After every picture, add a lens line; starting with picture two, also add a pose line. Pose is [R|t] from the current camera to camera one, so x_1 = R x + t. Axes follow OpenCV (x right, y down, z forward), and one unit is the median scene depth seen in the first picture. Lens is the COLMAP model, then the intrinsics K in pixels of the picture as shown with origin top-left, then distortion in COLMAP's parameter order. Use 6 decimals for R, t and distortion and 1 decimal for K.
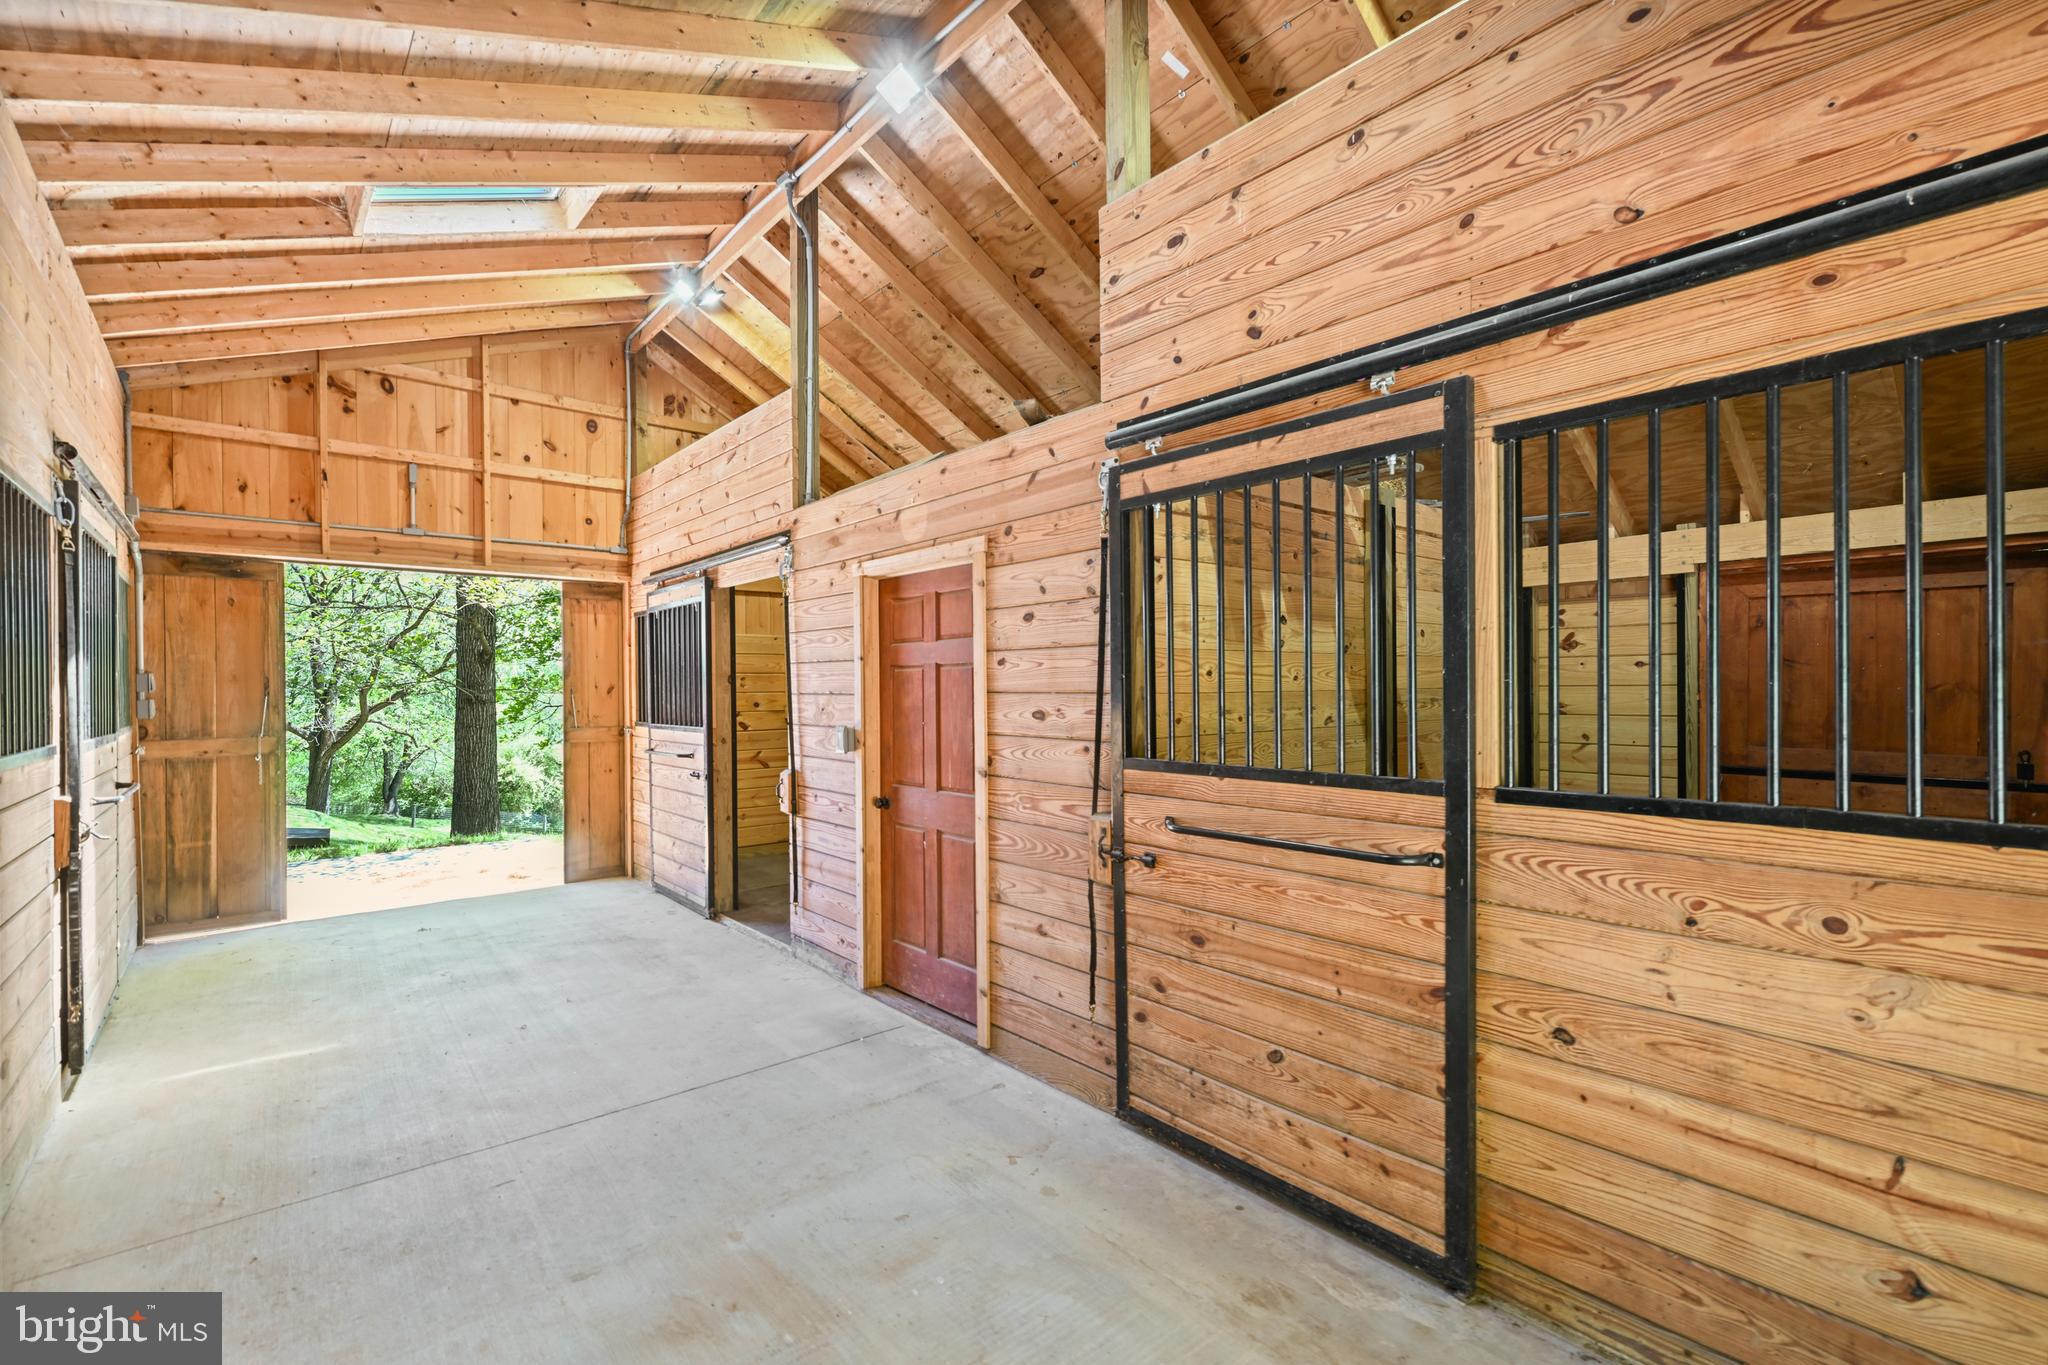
lens RADIAL K [[937.8, 0, 1024.0], [0, 937.8, 682.5], [0, 0, 1]] dist [0.010487, 0.000100]
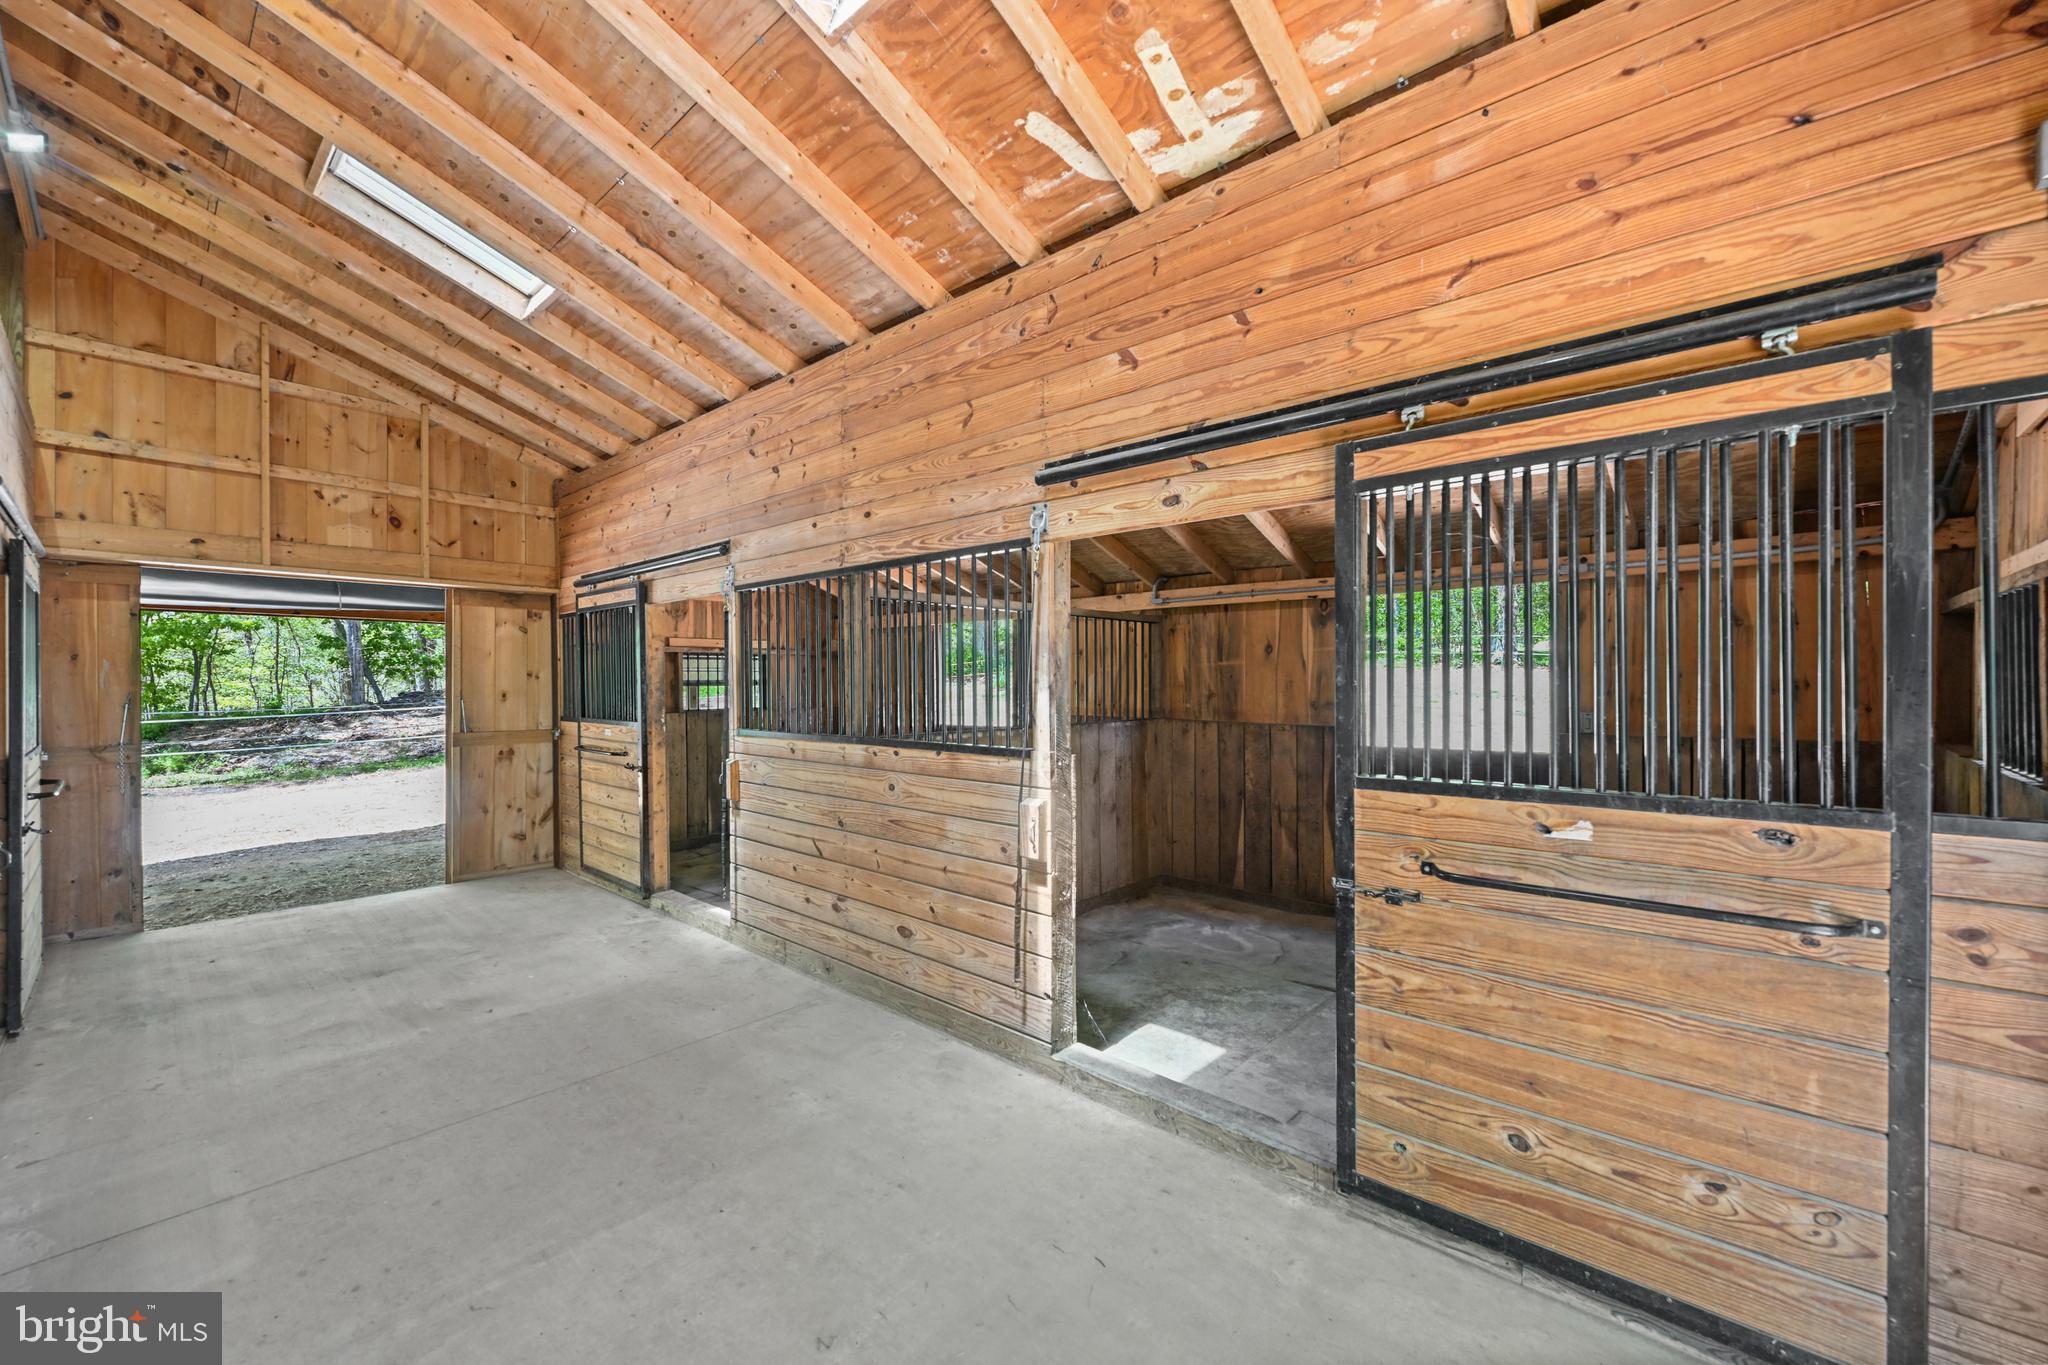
lens RADIAL K [[806.6, 0, 1015.9], [0, 806.6, 684.8], [0, 0, 1]] dist [-0.001163, -0.000054]
pose [[-0.990143, 0.017210, -0.139001, -0.835203], [0.016897, 0.999851, 0.003432, -0.005795], [0.139039, 0.001050, -0.990286, 1.850667]]
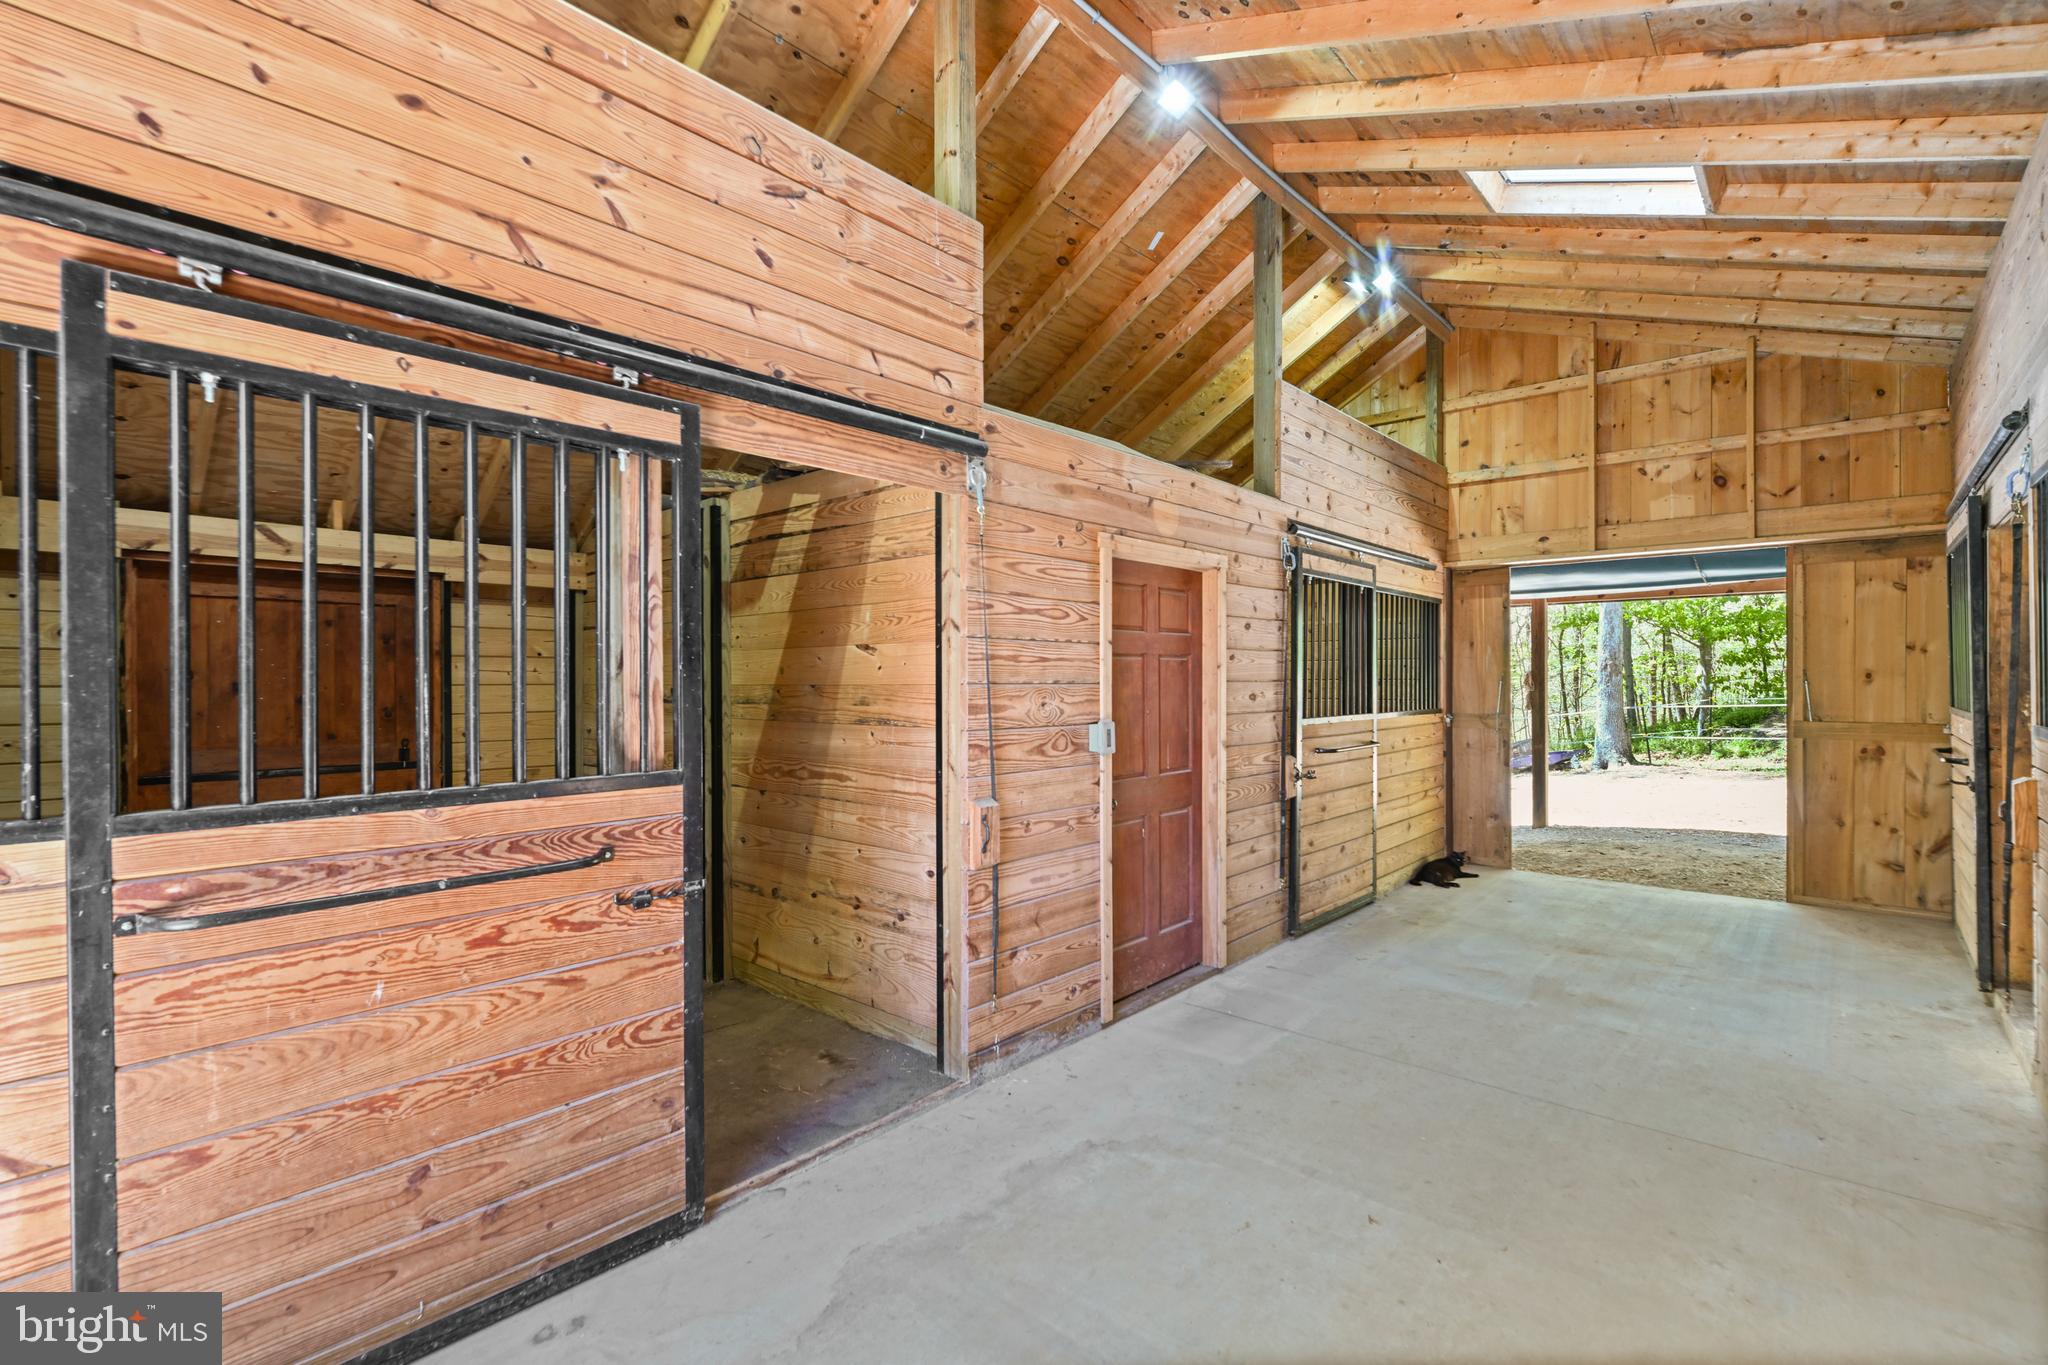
lens RADIAL K [[908.1, 0, 1024.0], [0, 908.1, 682.5], [0, 0, 1]] dist [-0.009924, 0.000357]
pose [[-0.152013, 0.013244, 0.988290, -1.269954], [0.007014, 0.999900, -0.012320, 0.027436], [-0.988354, 0.005059, -0.152091, 1.536649]]
